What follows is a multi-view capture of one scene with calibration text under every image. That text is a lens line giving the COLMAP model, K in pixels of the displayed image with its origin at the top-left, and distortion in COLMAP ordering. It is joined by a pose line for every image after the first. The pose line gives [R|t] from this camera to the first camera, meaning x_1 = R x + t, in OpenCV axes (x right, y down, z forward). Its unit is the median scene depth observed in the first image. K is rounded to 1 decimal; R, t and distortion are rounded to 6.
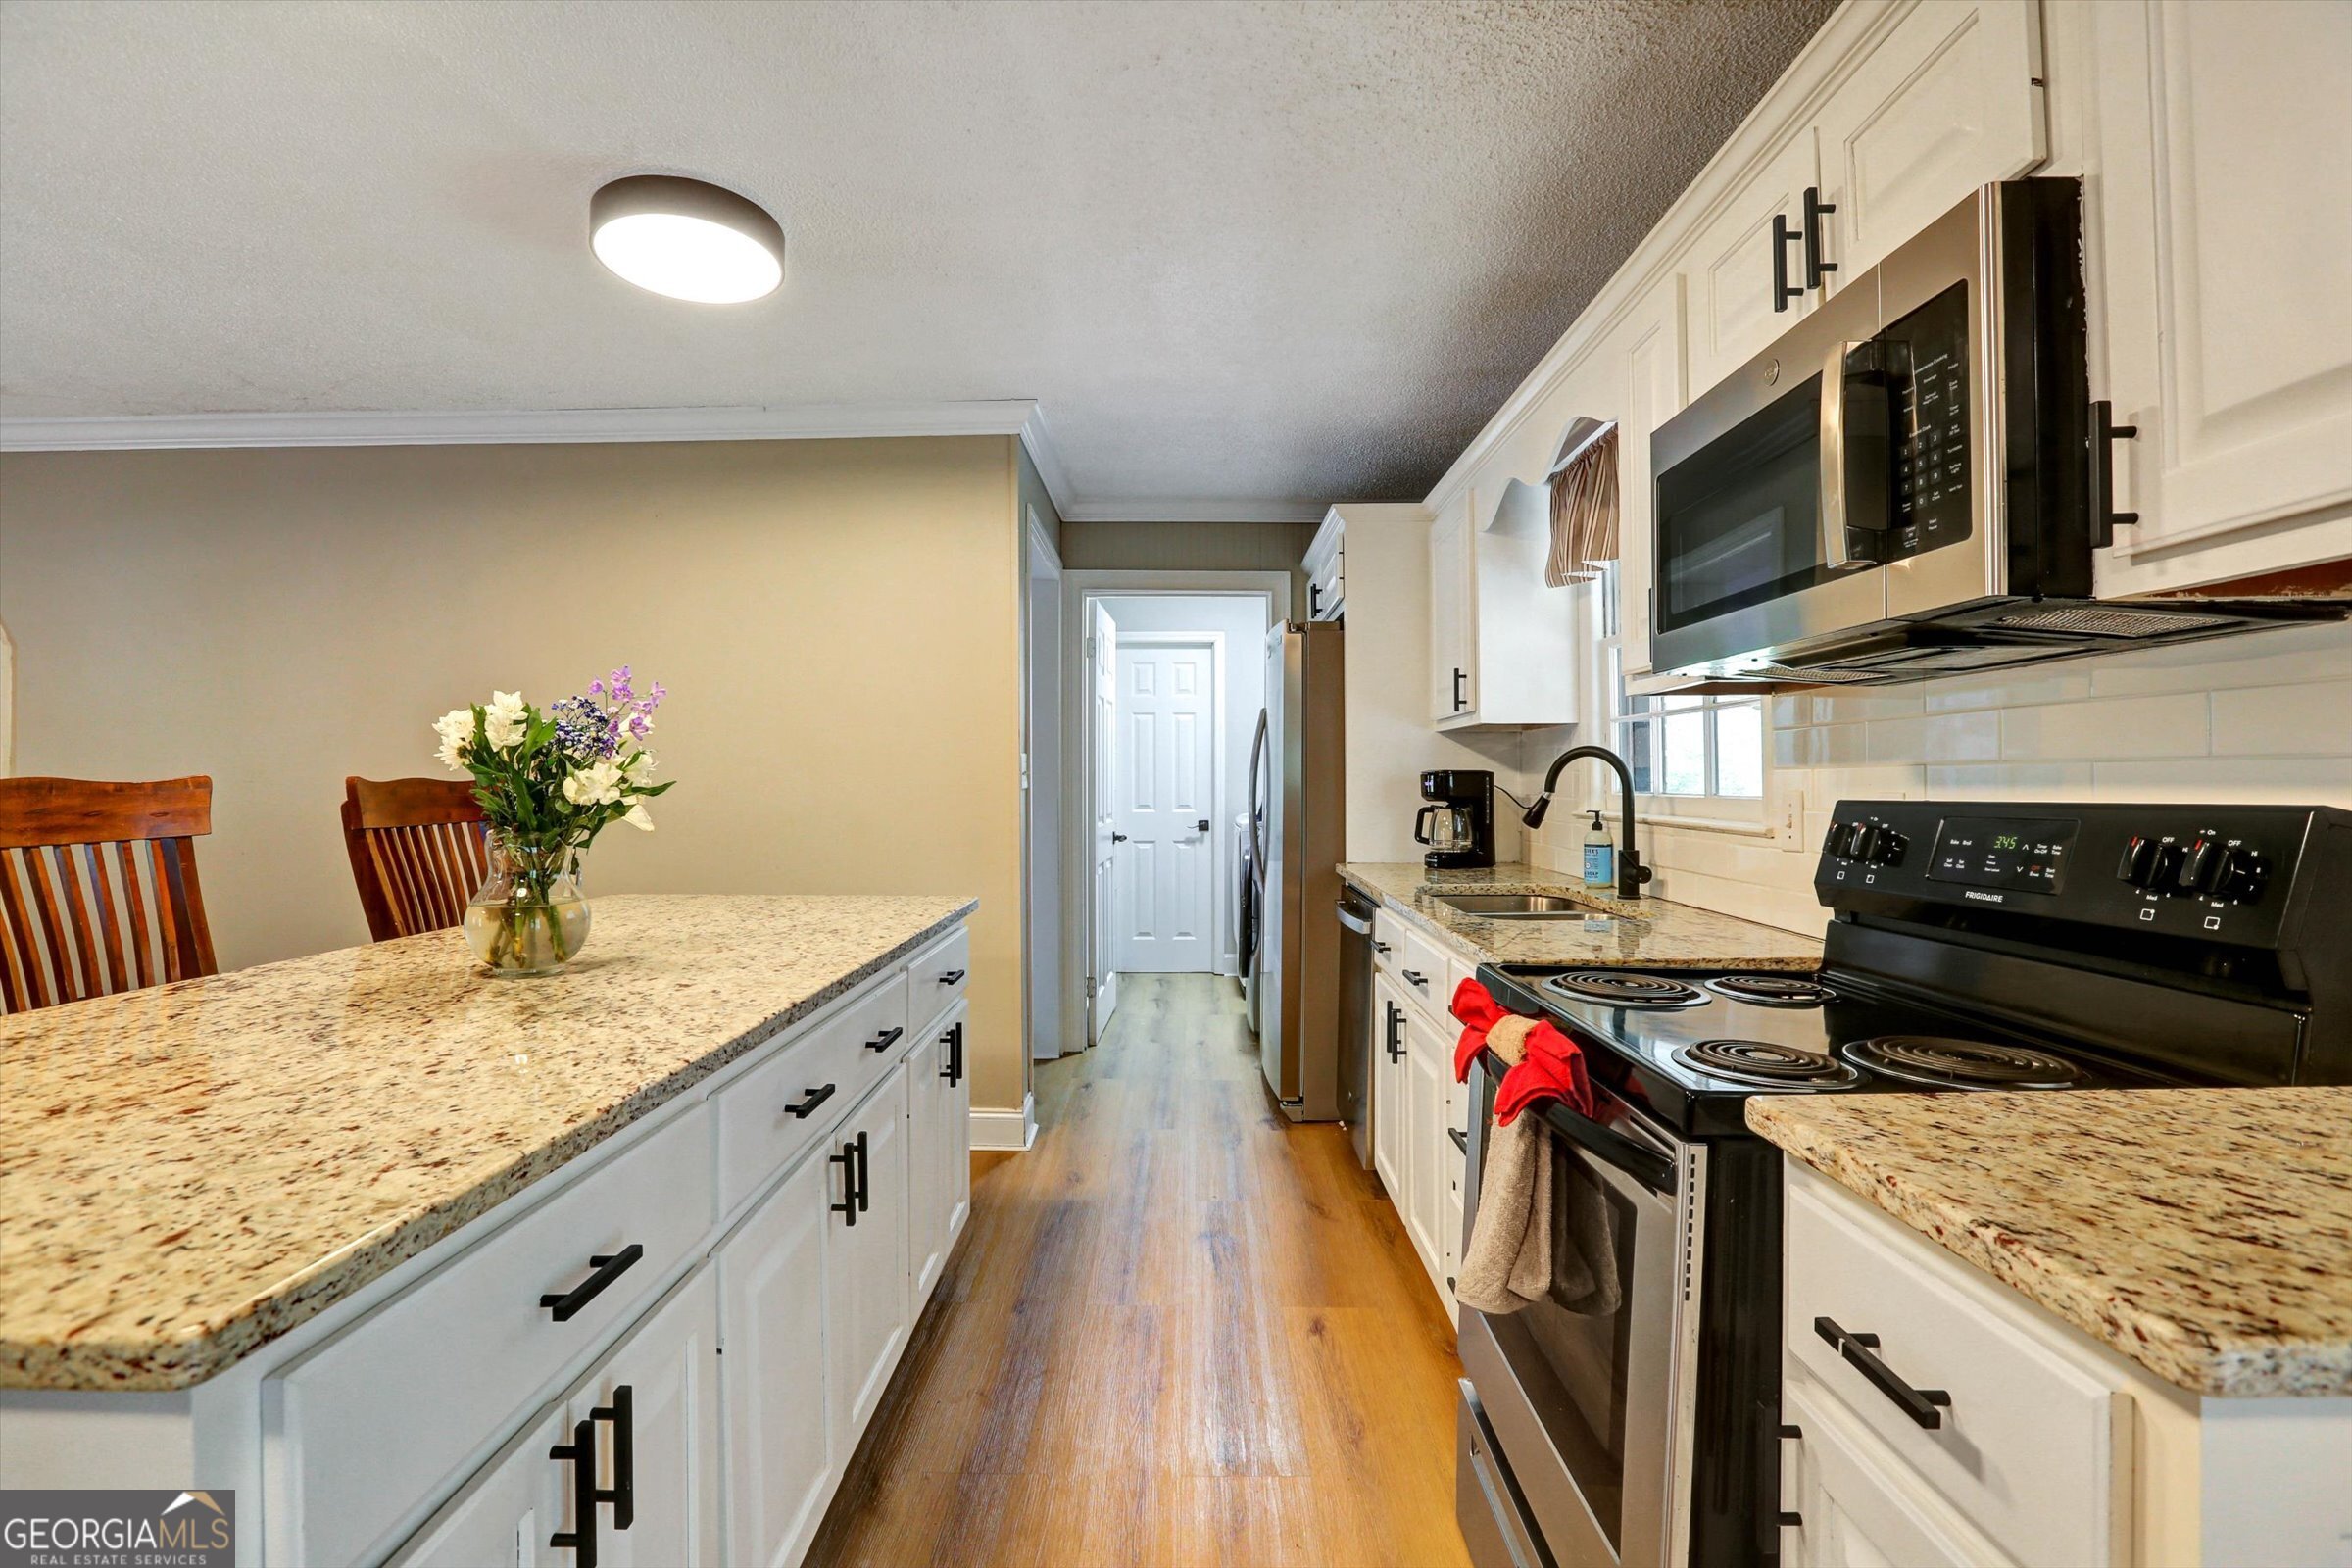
lens RADIAL K [[1058.0, 0, 1175.2], [0, 1058.0, 784.5], [0, 0, 1]] dist [-0.031707, 0.006662]
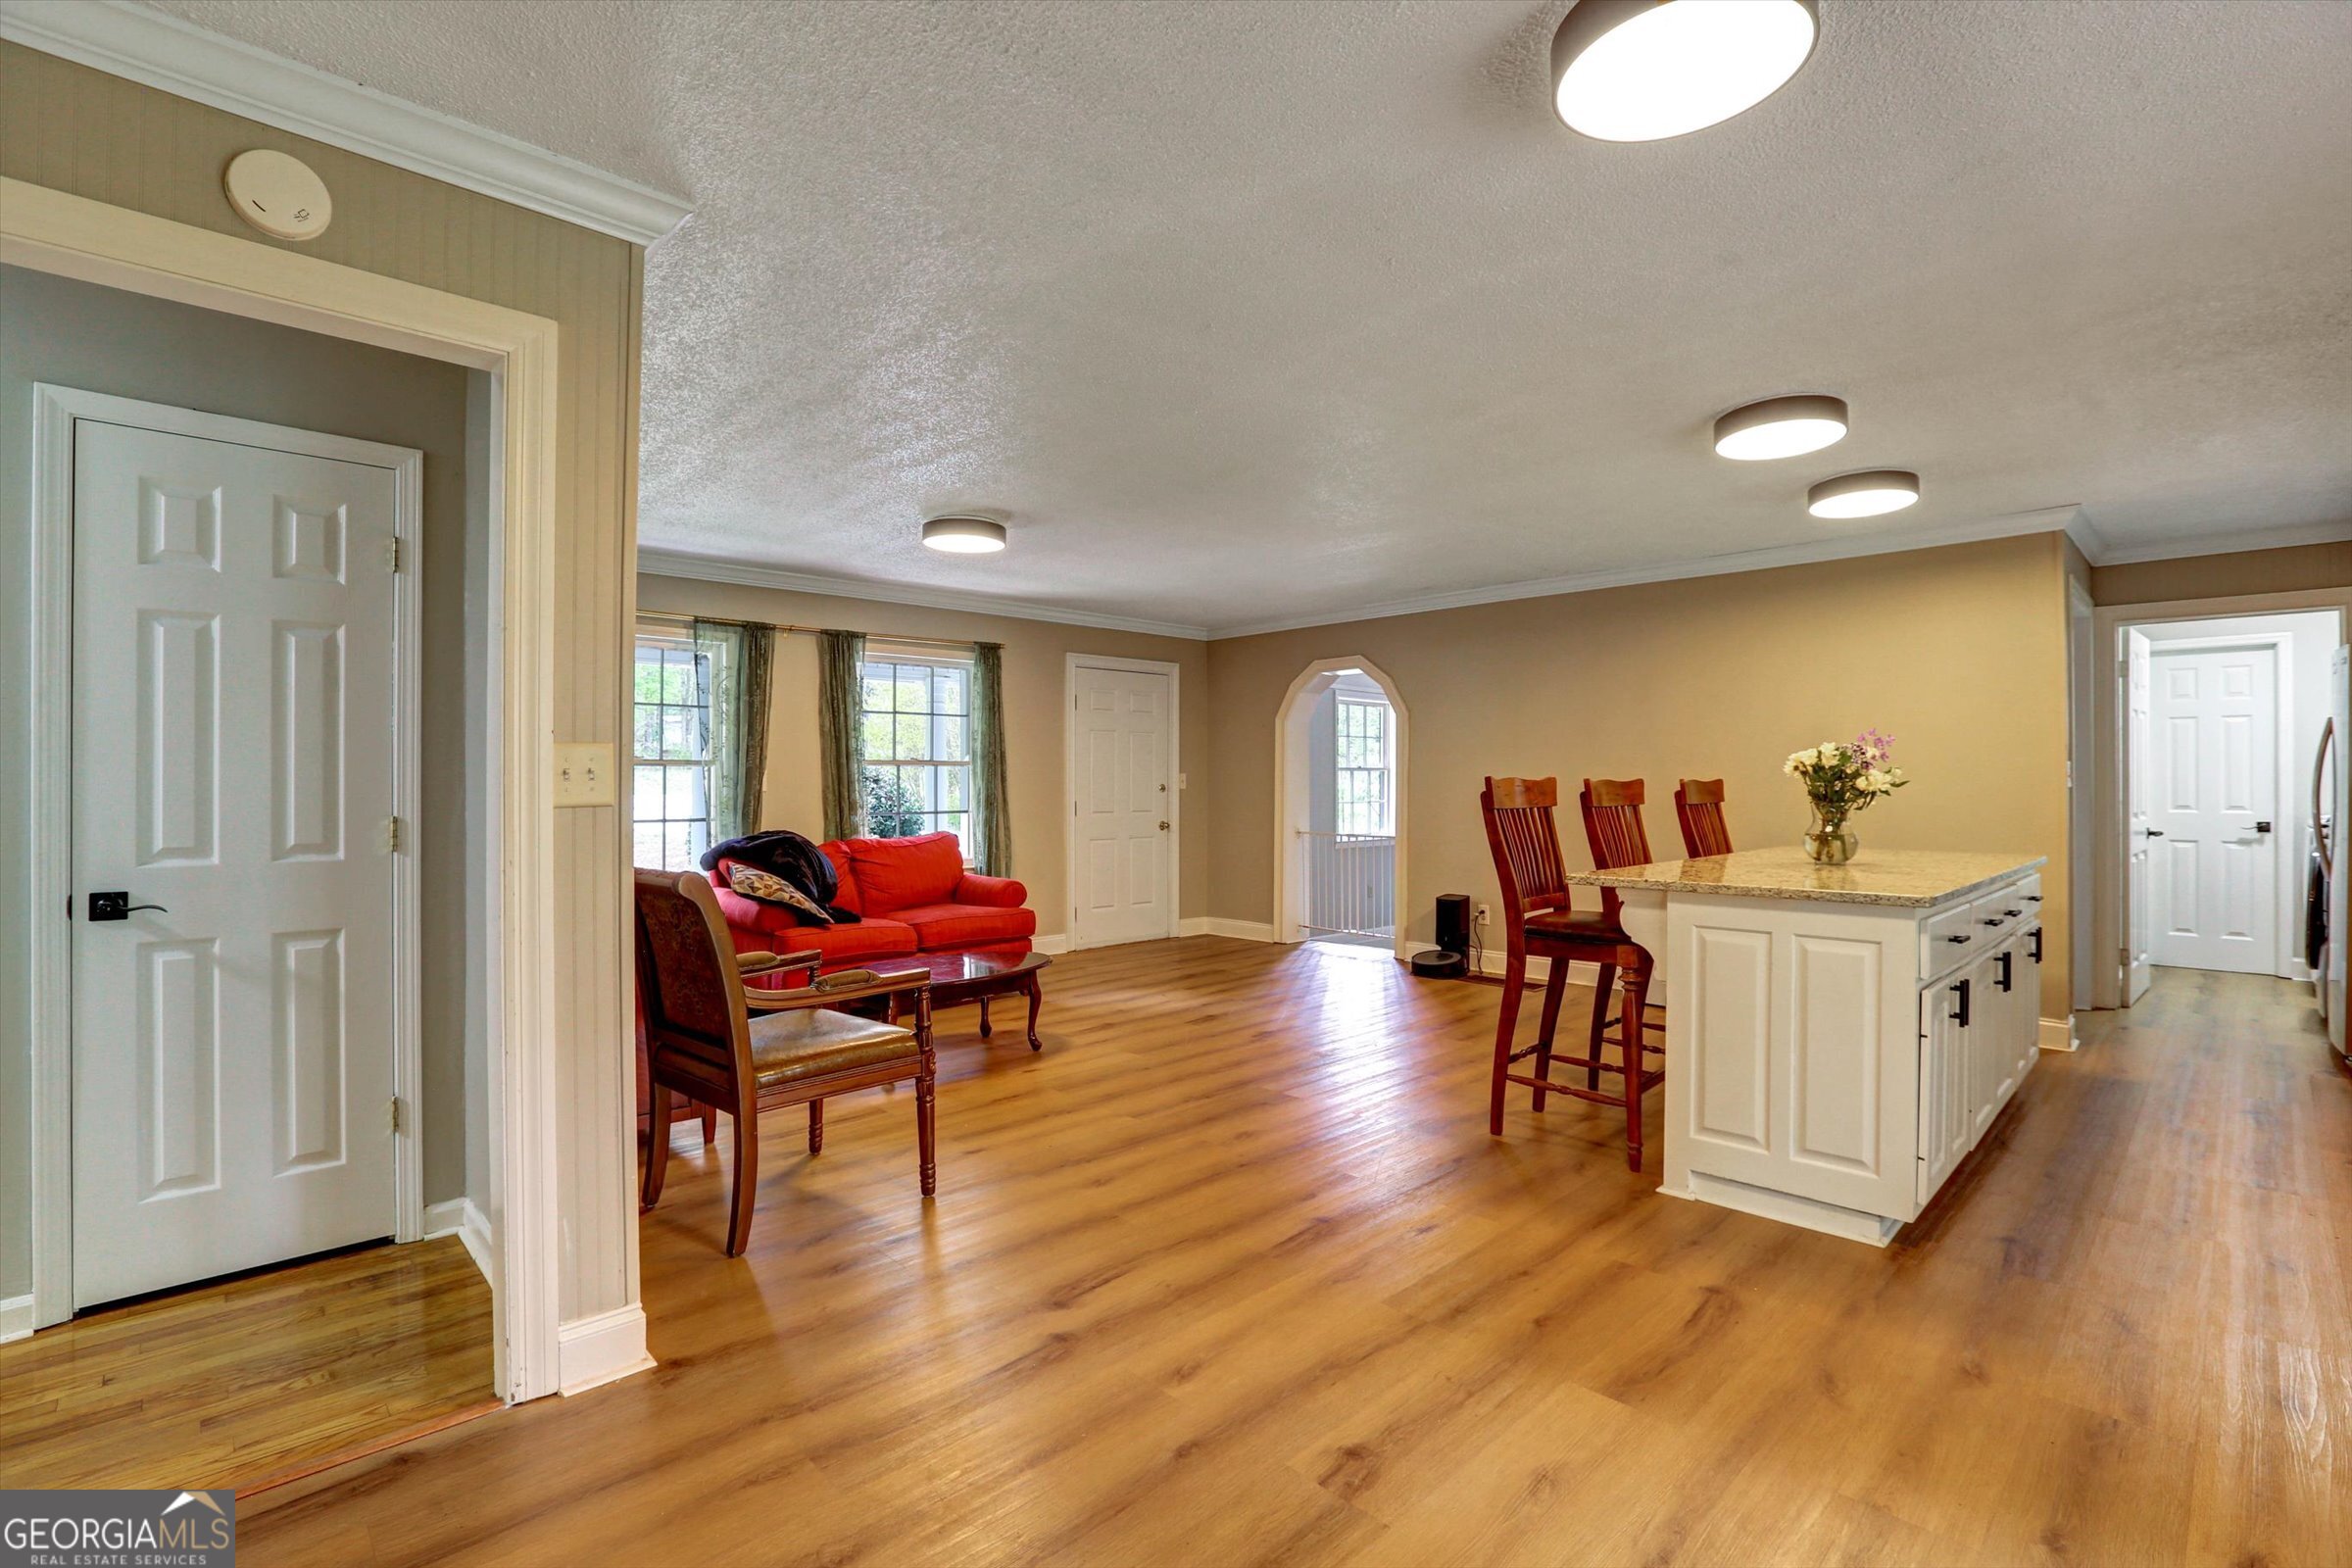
lens RADIAL K [[1058.0, 0, 1182.8], [0, 1058.0, 778.7], [0, 0, 1]] dist [-0.031707, 0.006662]
pose [[0.701213, -0.002933, -0.712946, 0.012912], [-0.003503, 0.999965, -0.007559, 0.011467], [0.712943, 0.007798, 0.701178, -1.119380]]
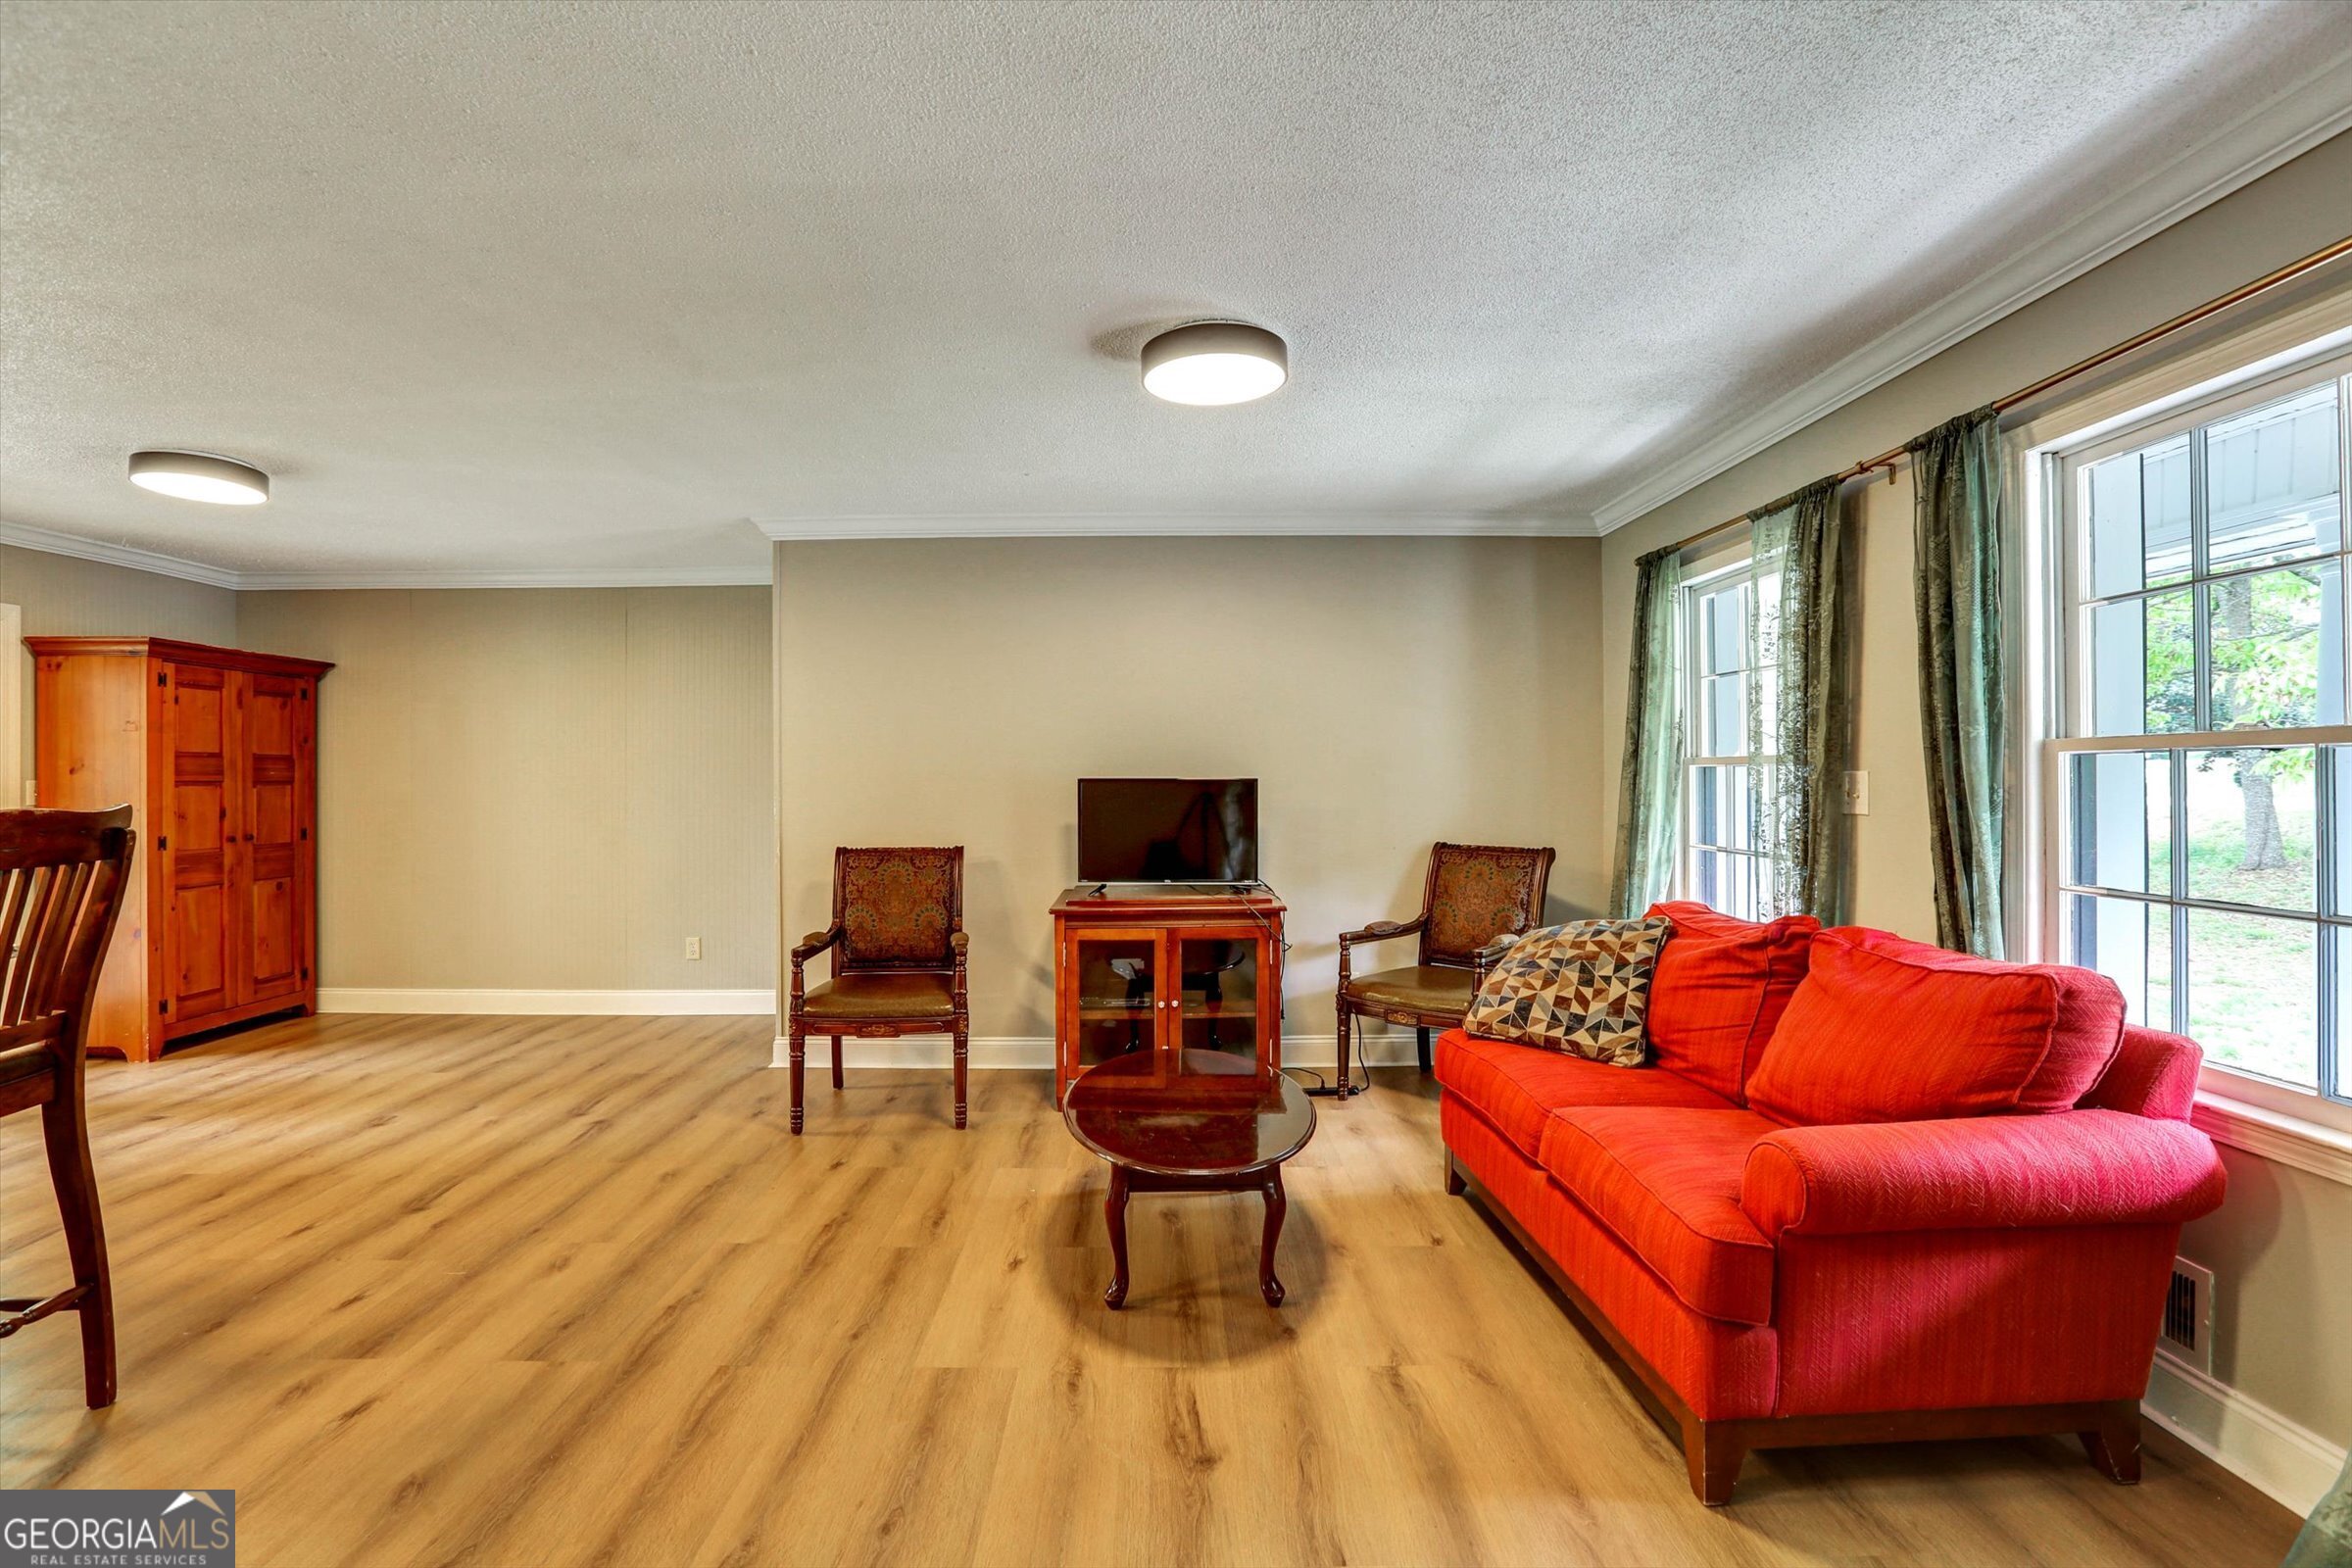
lens RADIAL K [[1092.1, 0, 1176.0], [0, 1092.1, 773.5], [0, 0, 1]] dist [-0.052208, 0.016999]
pose [[-0.999832, 0.003991, -0.017866, -1.681875], [0.003918, 0.999984, 0.004119, -0.030173], [0.017882, 0.004048, -0.999832, 1.214815]]
